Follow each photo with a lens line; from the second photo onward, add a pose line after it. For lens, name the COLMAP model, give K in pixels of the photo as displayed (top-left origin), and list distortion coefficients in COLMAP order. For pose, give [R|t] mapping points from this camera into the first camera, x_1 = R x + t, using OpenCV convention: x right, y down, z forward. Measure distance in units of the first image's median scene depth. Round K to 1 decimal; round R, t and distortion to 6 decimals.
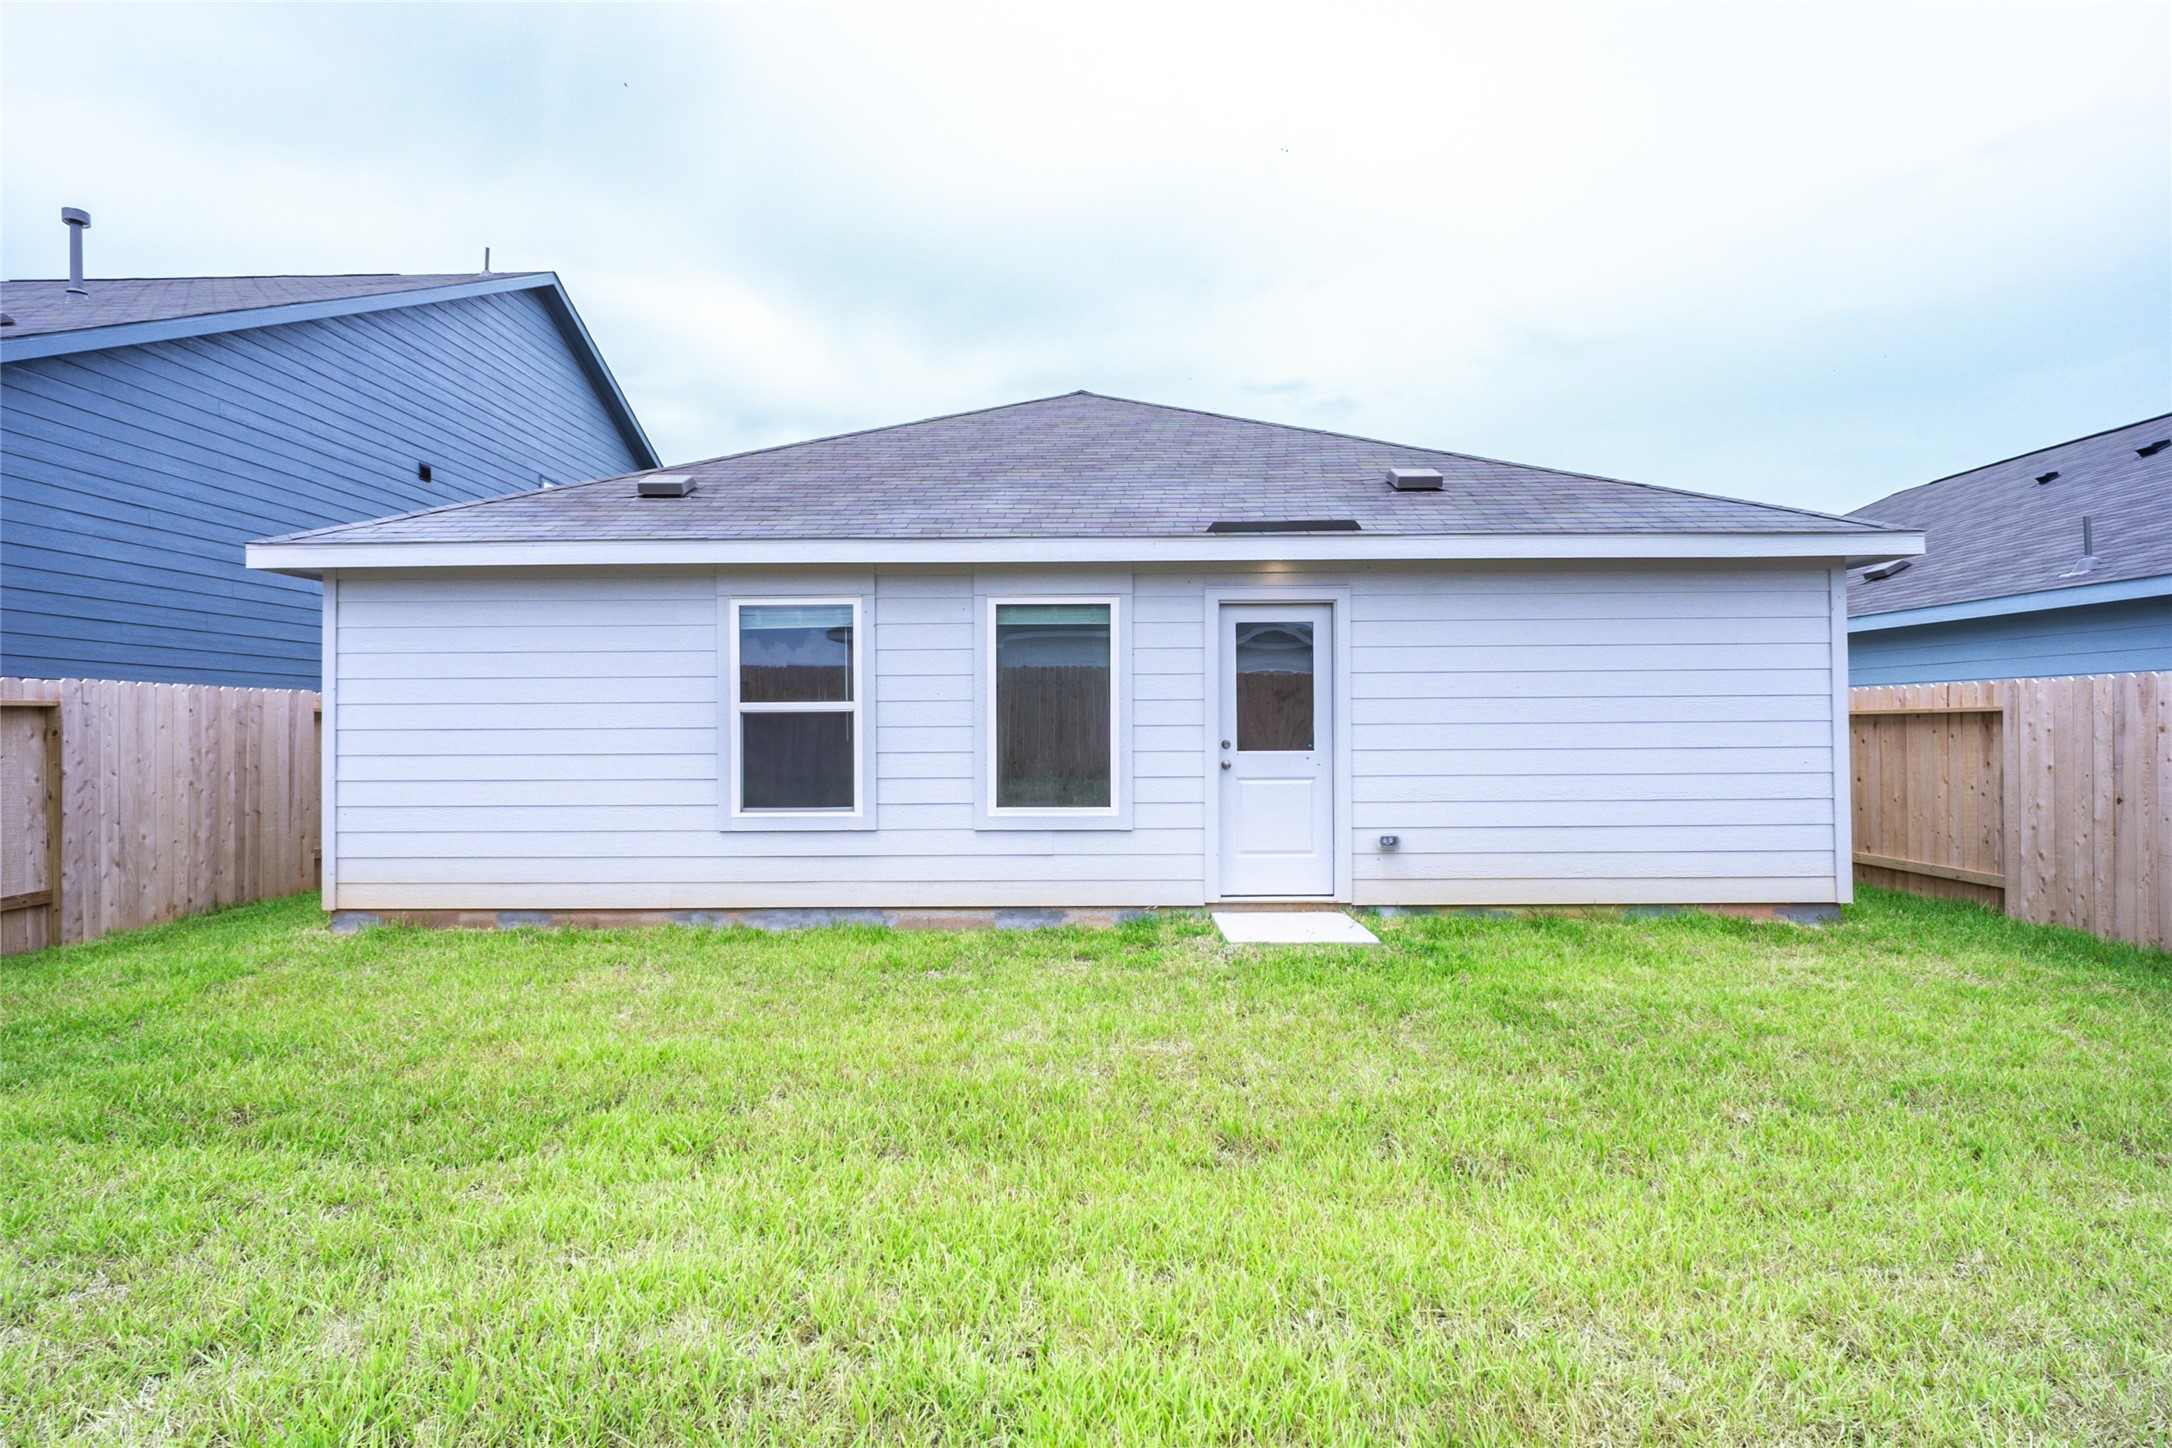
lens RADIAL K [[1032.1, 0, 1085.6], [0, 1032.1, 719.2], [0, 0, 1]] dist [-0.010856, -0.003036]
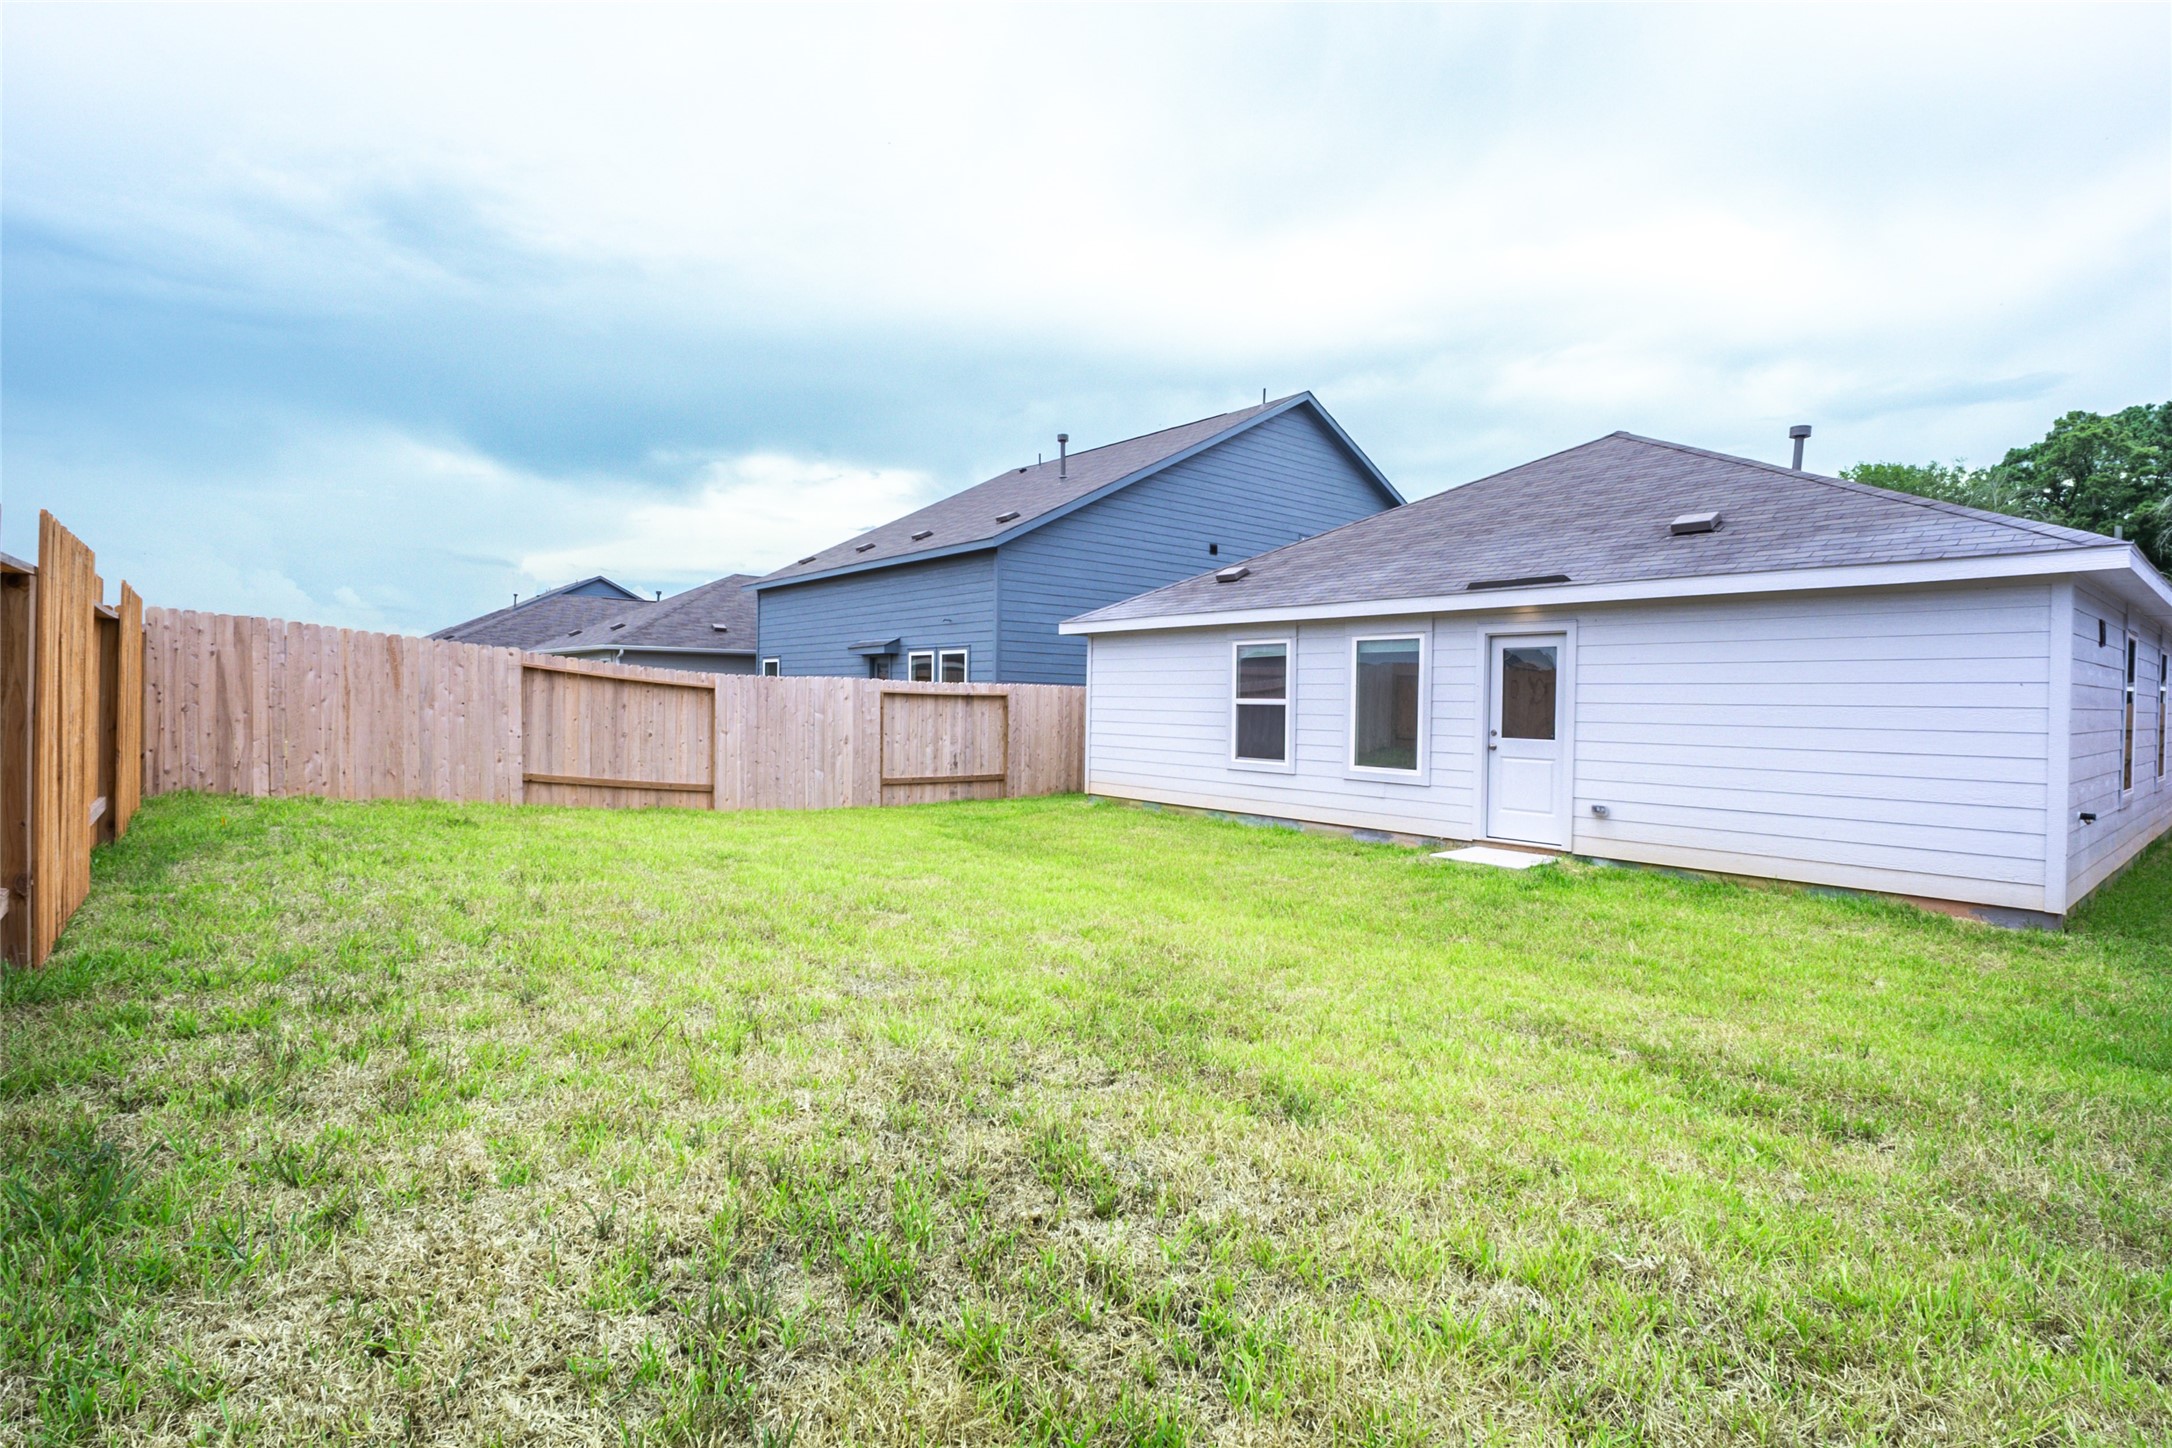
lens RADIAL K [[1032.1, 0, 1085.7], [0, 1032.1, 714.1], [0, 0, 1]] dist [-0.010856, -0.003036]
pose [[0.644041, 0.027540, -0.764495, 0.879388], [-0.016109, 0.999618, 0.022439, -0.025271], [0.764821, -0.002137, 0.644239, -0.372958]]
